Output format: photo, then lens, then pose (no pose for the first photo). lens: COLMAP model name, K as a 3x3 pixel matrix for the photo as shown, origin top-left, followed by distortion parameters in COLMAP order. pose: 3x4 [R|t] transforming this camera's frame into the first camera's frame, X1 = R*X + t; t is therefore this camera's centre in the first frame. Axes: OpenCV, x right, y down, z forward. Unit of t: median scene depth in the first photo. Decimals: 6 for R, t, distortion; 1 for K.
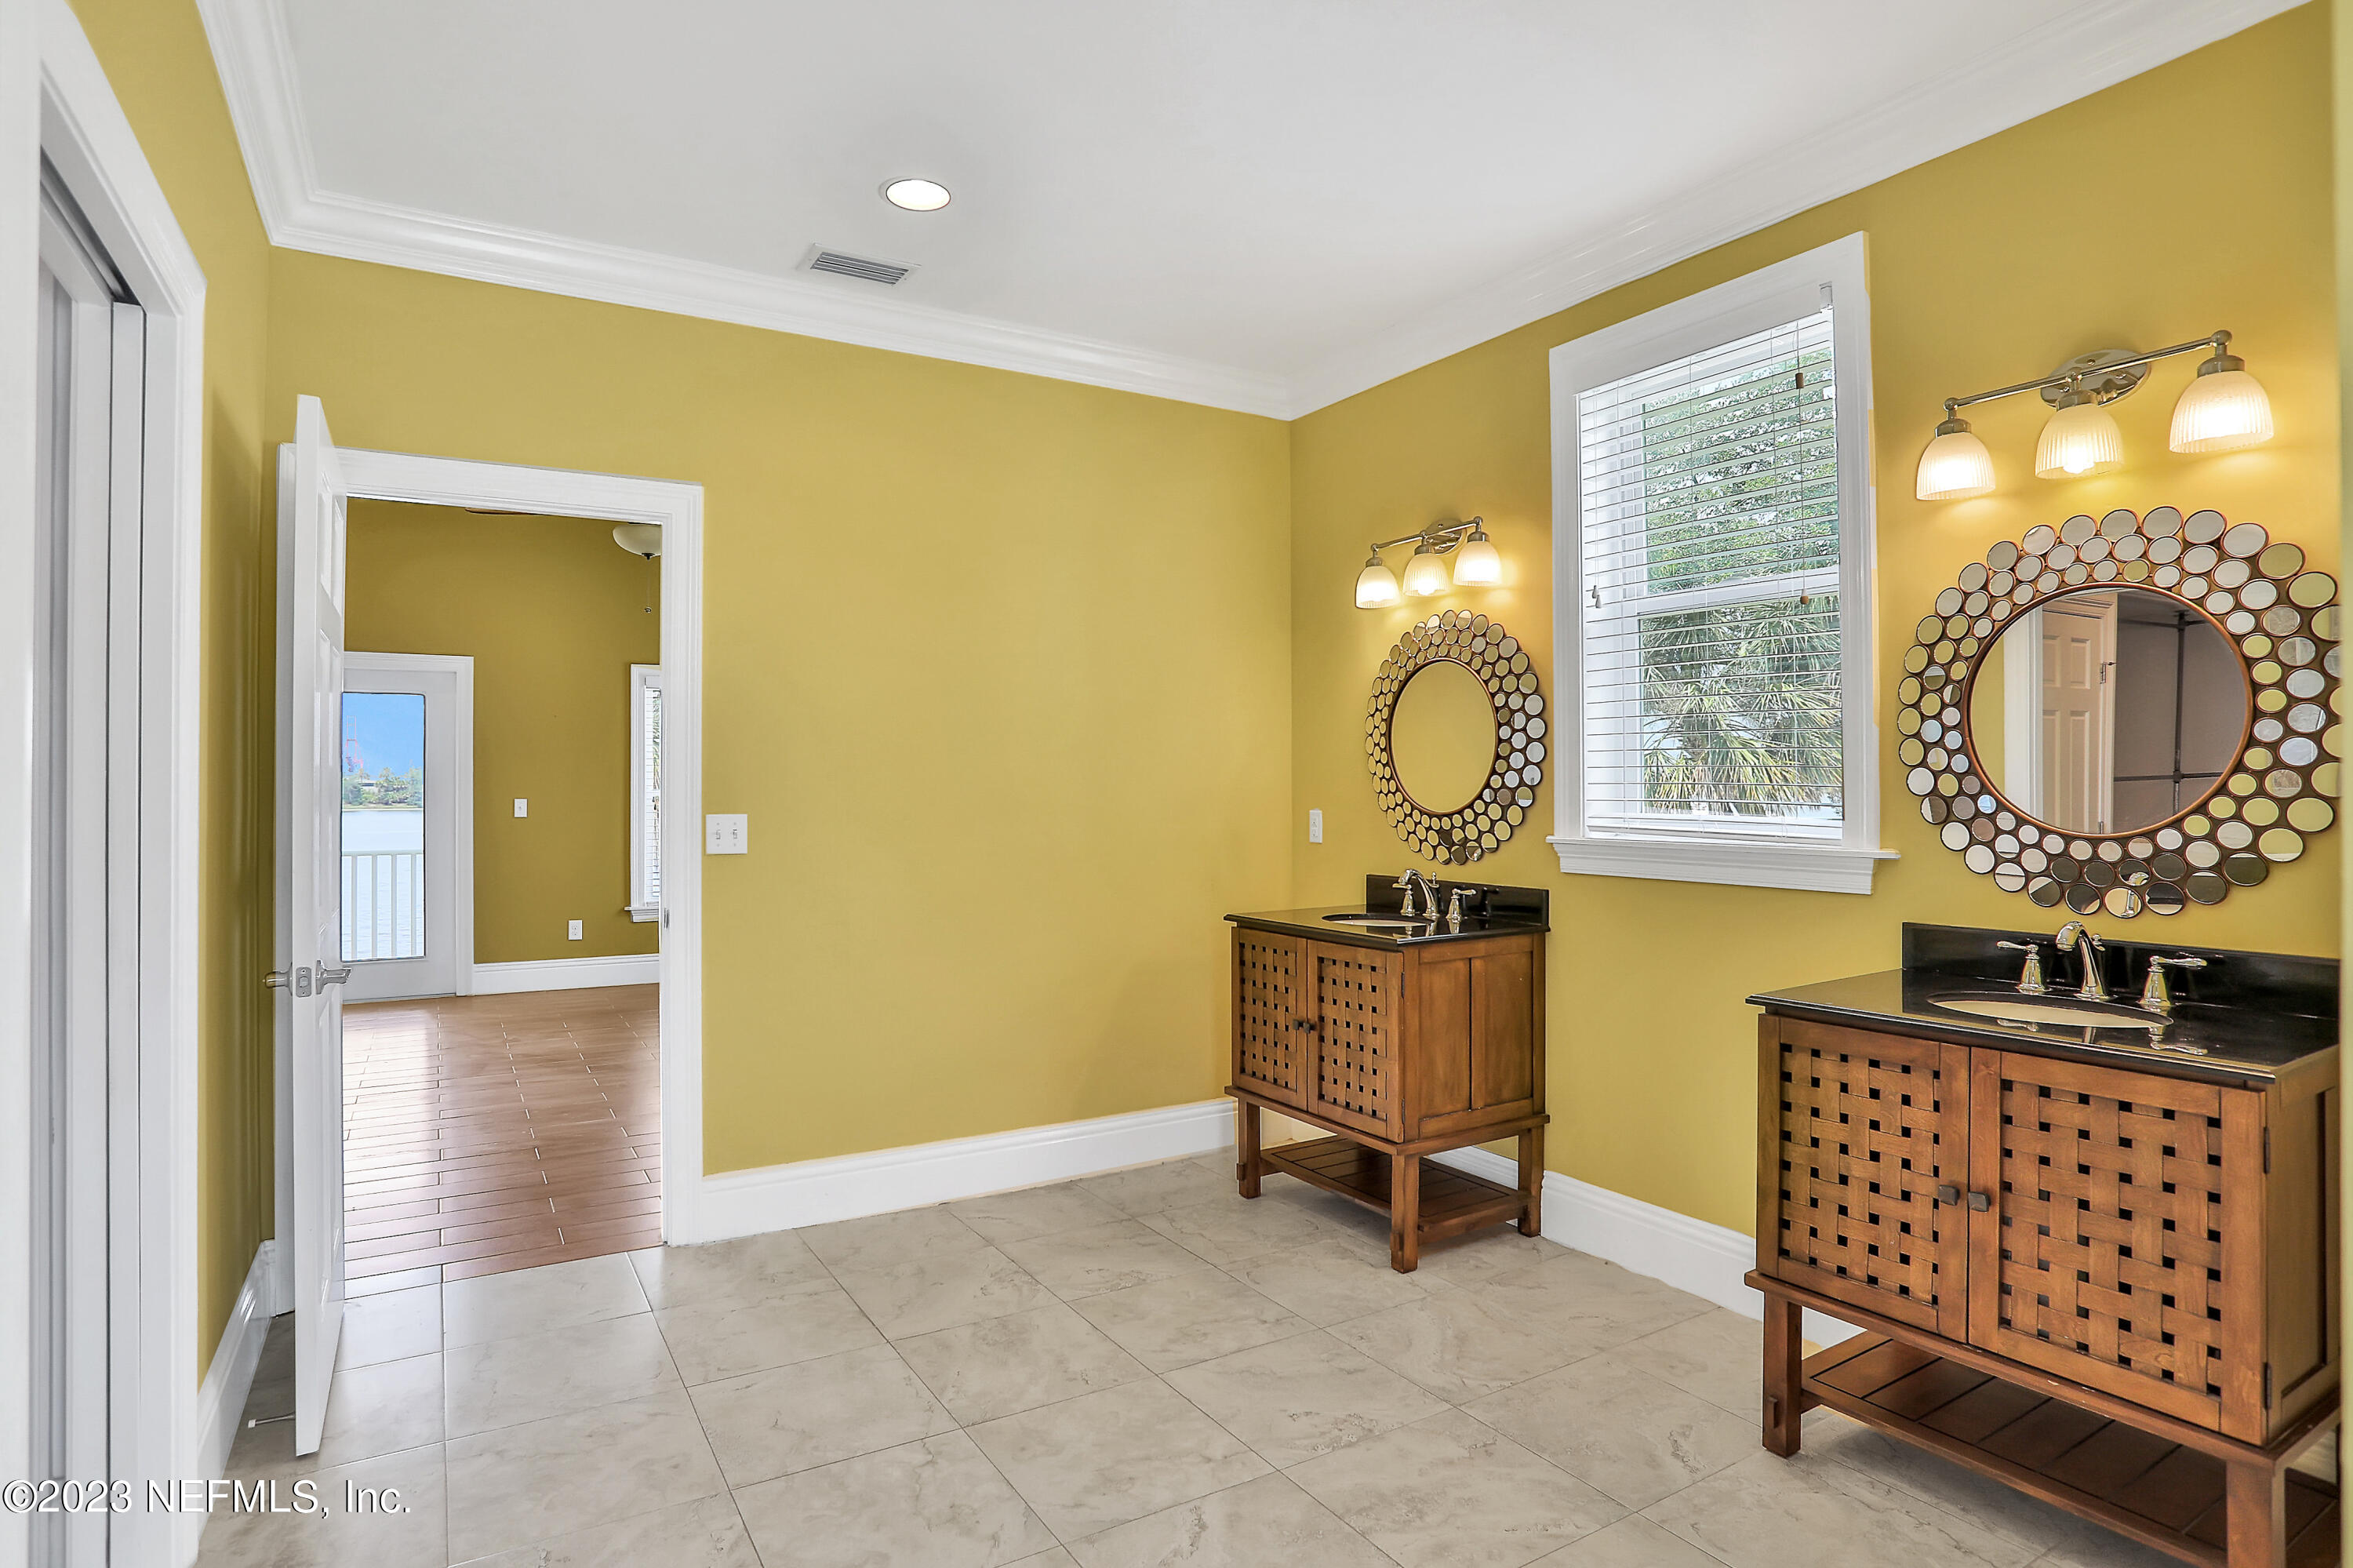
lens RADIAL K [[1251.2, 0, 1176.5], [0, 1251.2, 784.0], [0, 0, 1]] dist [-0.129845, 0.056903]
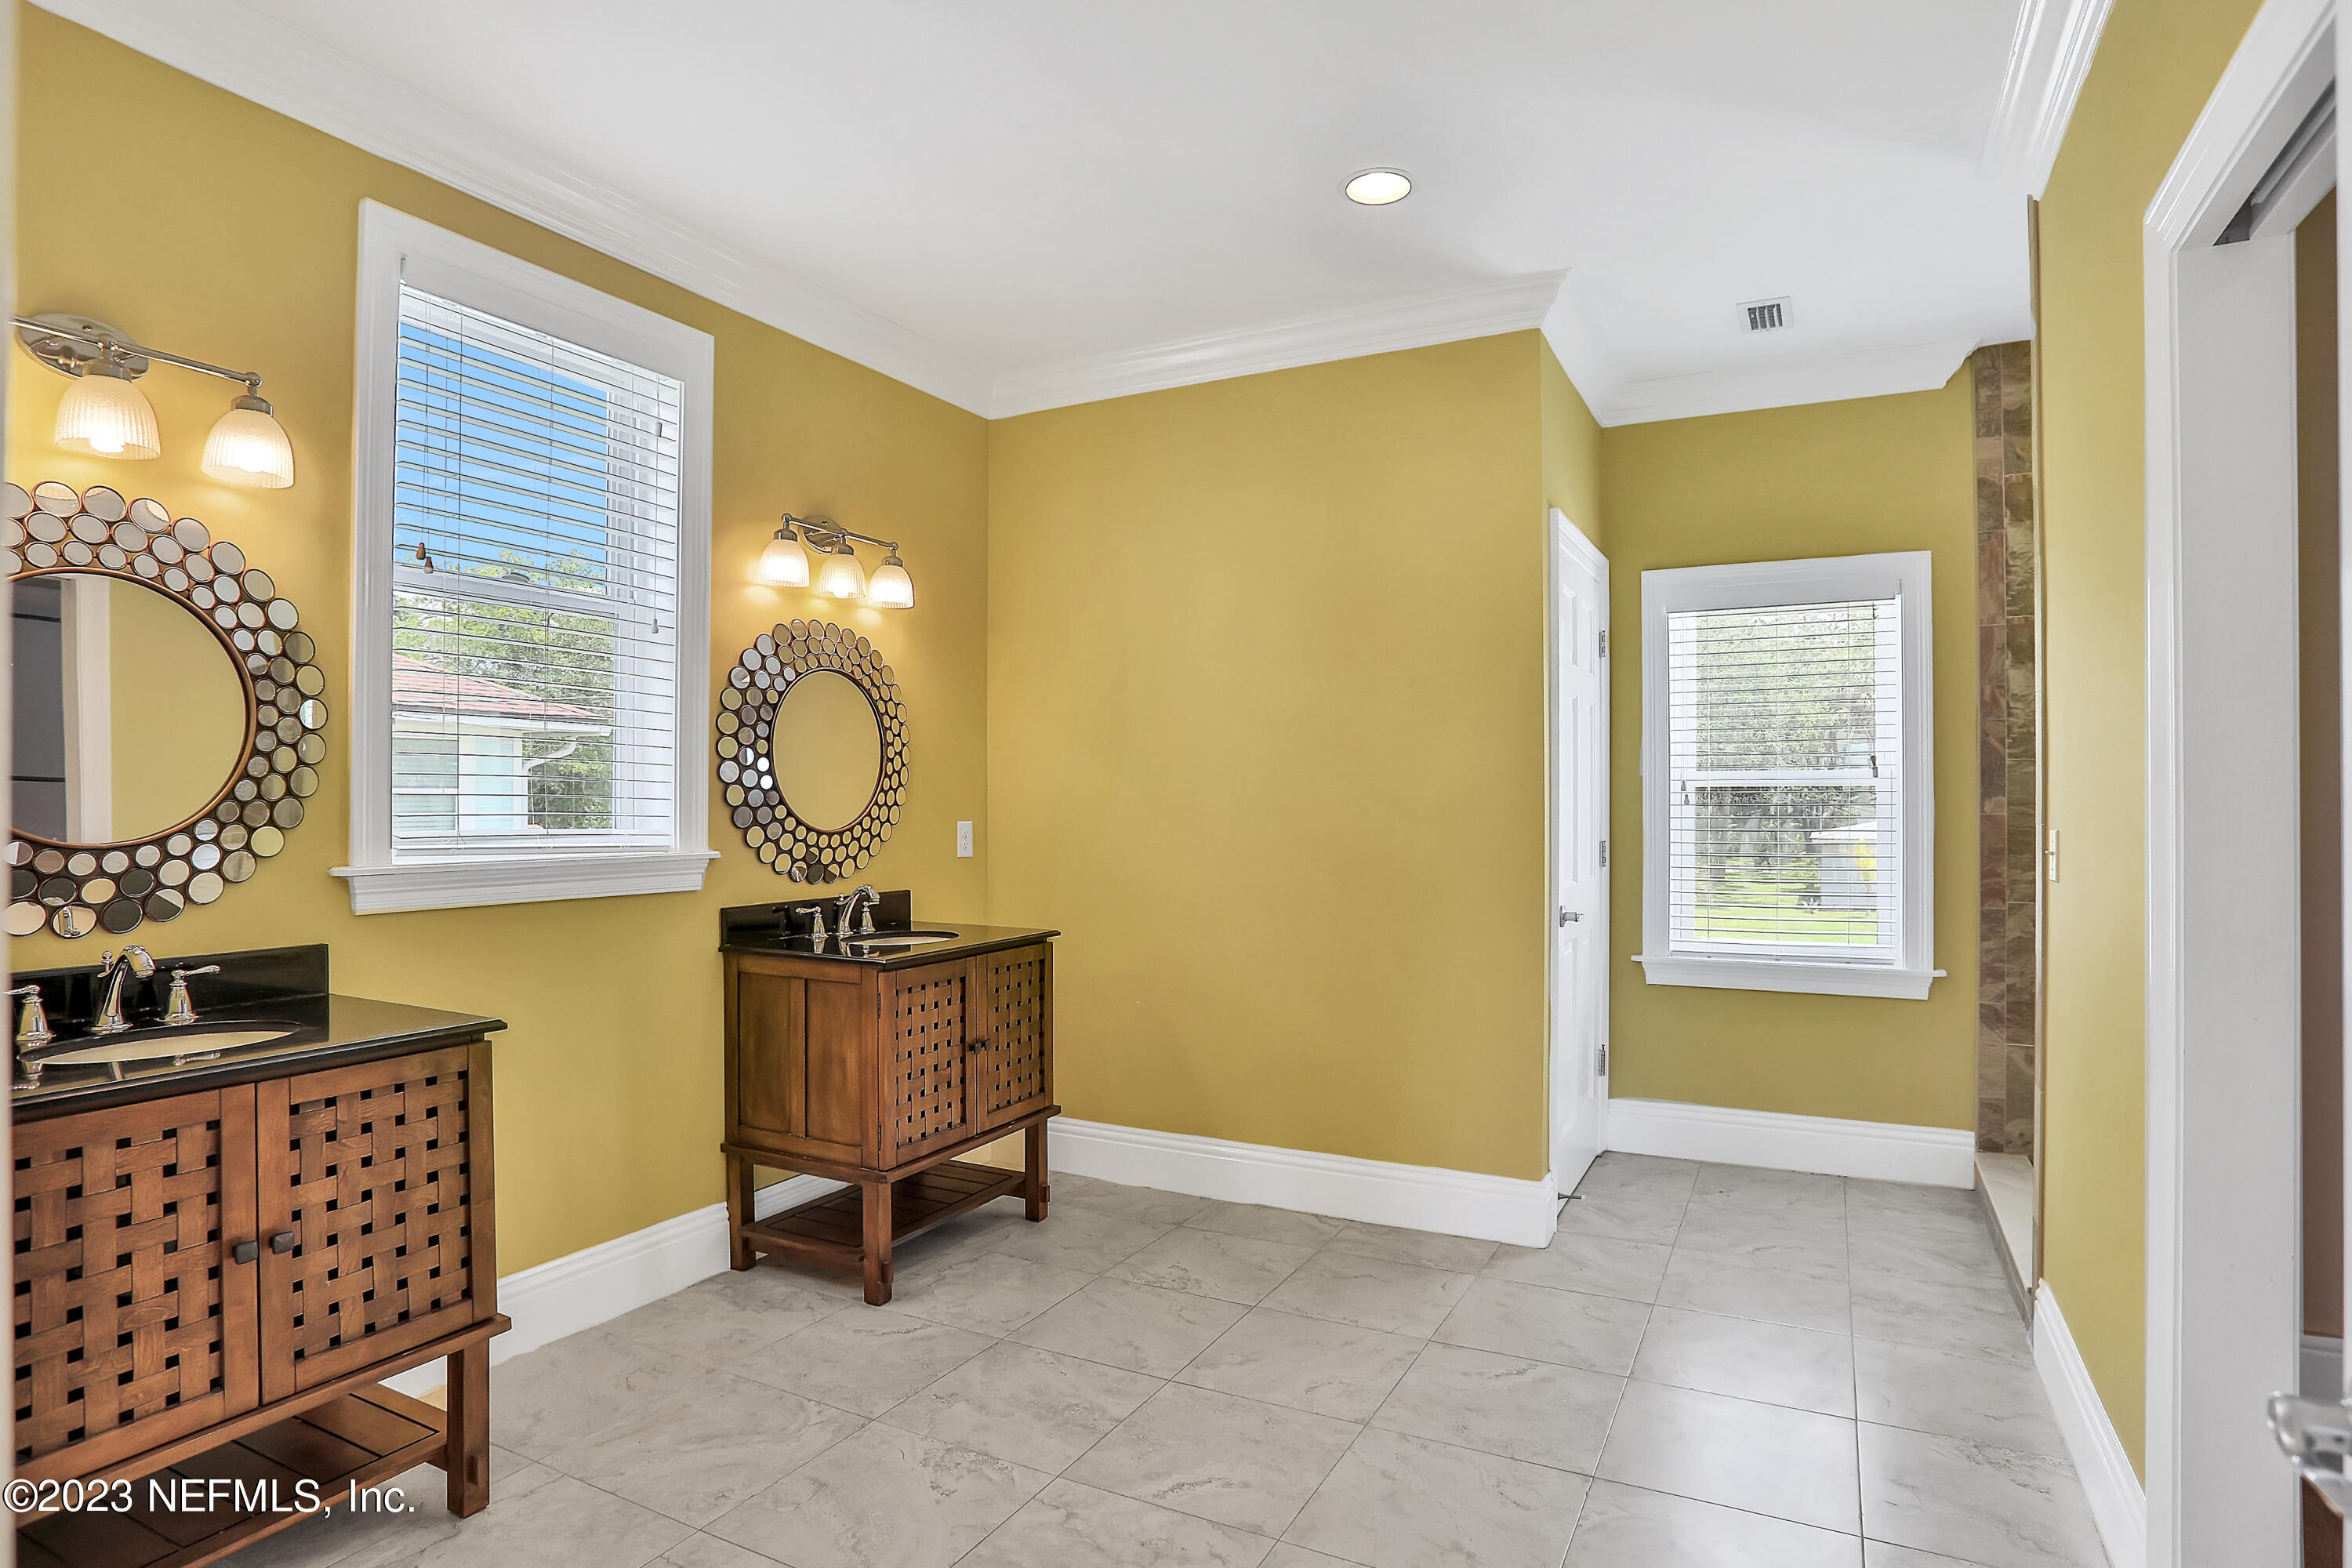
lens RADIAL K [[1260.3, 0, 1165.5], [0, 1260.3, 790.6], [0, 0, 1]] dist [-0.095784, 0.058646]
pose [[-0.518219, 0.006774, 0.855221, -0.751114], [-0.002847, 0.999949, -0.009645, 0.004413], [-0.855243, -0.007433, -0.518173, 1.295739]]
